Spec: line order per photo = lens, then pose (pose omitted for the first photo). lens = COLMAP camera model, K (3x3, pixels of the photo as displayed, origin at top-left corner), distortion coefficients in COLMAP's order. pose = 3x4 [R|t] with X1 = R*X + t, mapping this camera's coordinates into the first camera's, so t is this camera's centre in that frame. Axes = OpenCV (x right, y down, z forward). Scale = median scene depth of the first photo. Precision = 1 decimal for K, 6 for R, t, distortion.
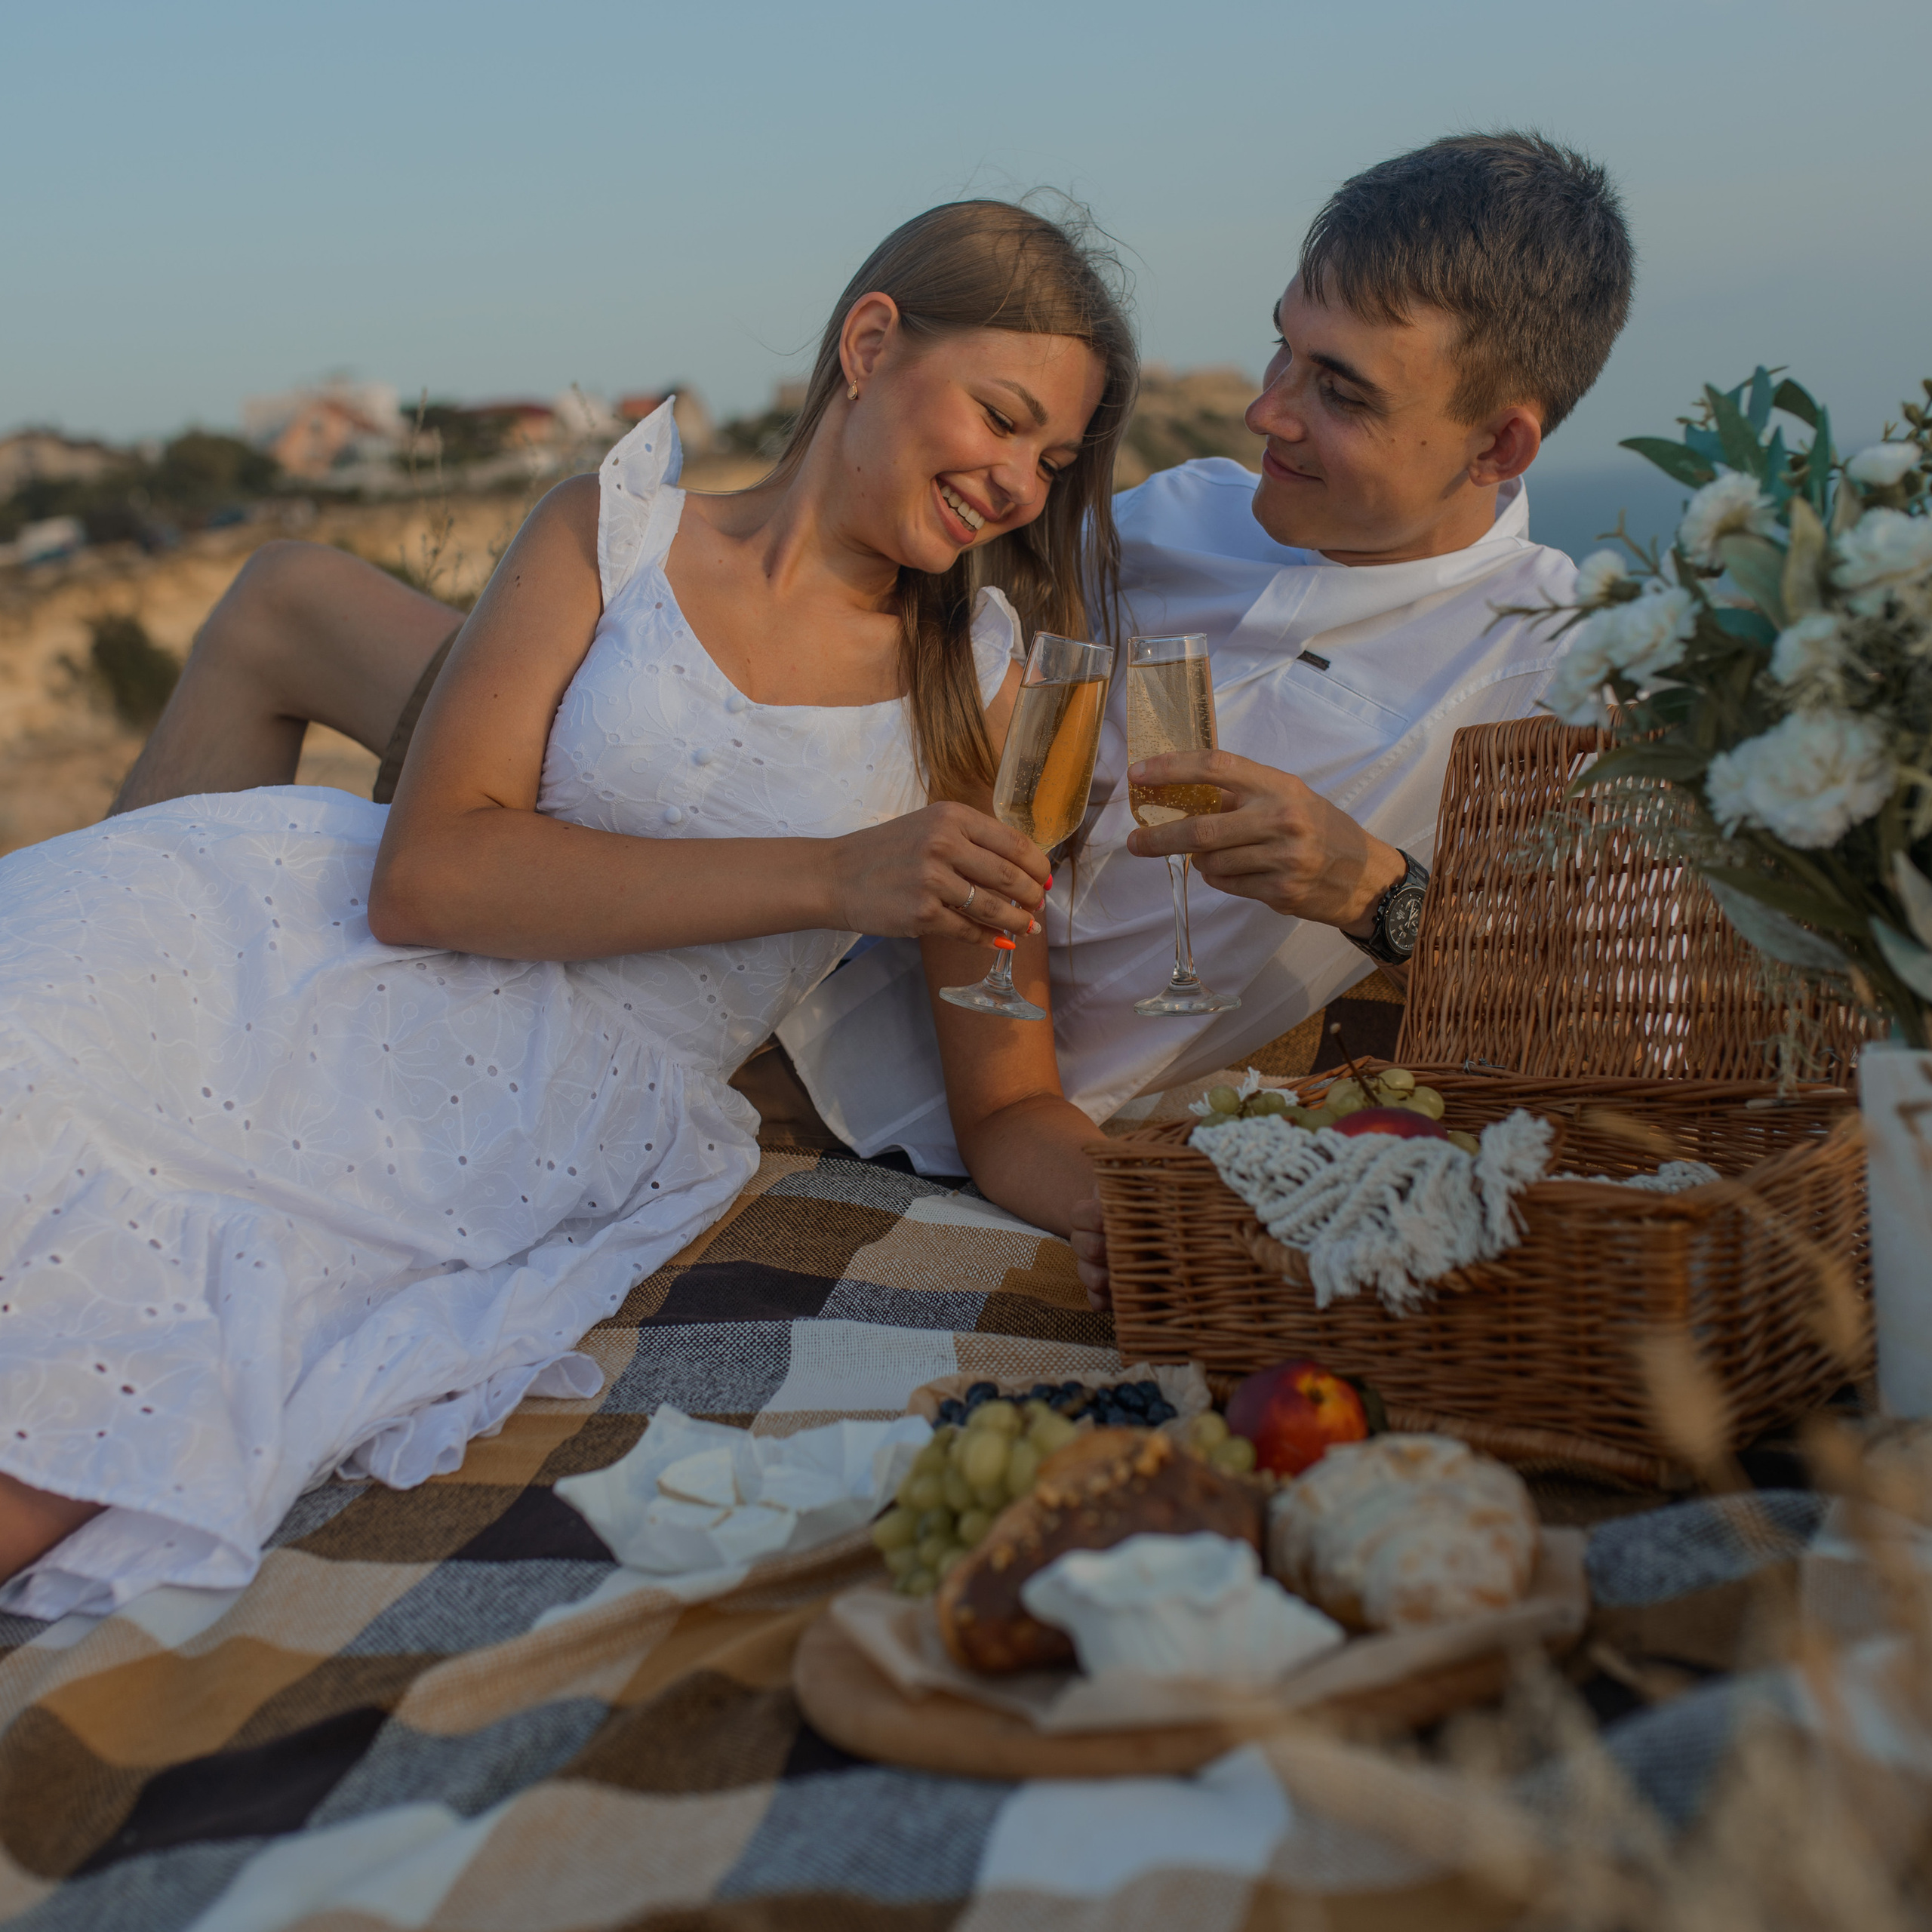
lens RADIAL K [[2750.7, 0, 966.0], [0, 2750.7, 966.0], [0, 0, 1]] dist [-0.073601, 0.113735]
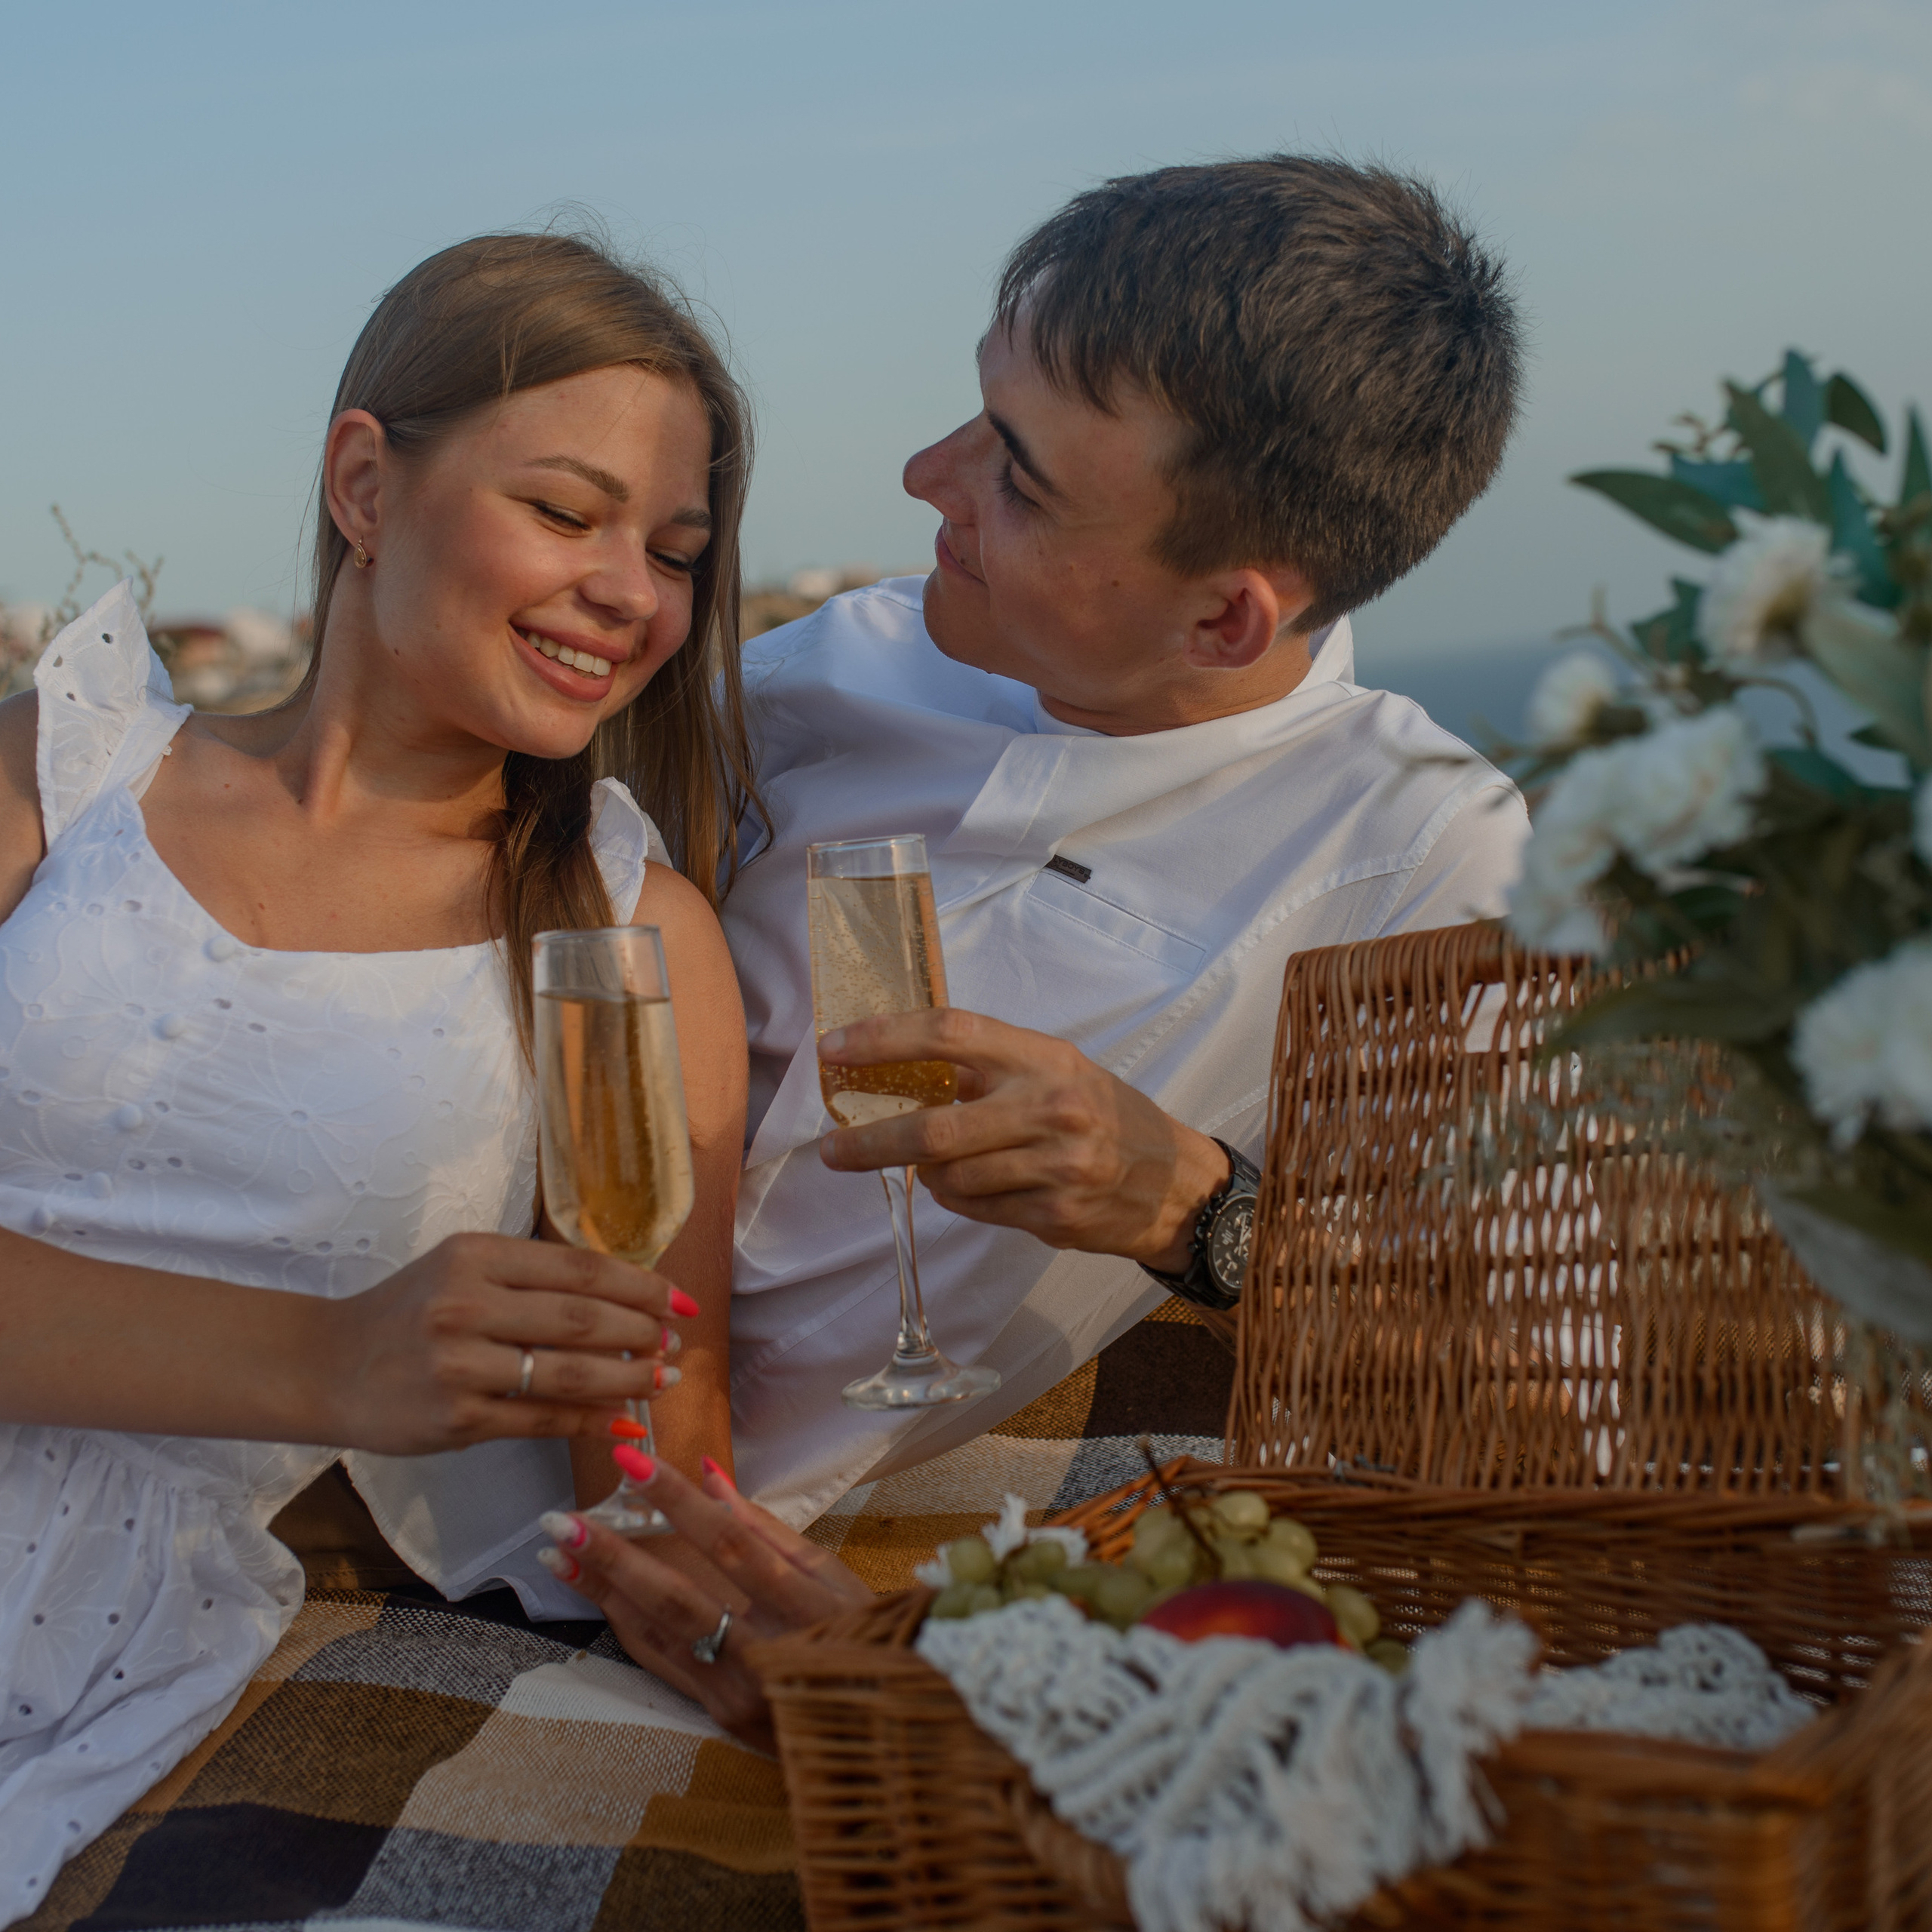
lens RADIAL K [[2750.7, 0, 966.0], [0, 2750.7, 966.0], [0, 0, 1]] dist [-0.073601, 0.113735]
pose [[0.994557, -0.031350, 0.099366, 0.033301], [0.039162, 0.996210, -0.077670, -0.035933], [-0.096555, 0.081139, 0.992015, 0.352299]]
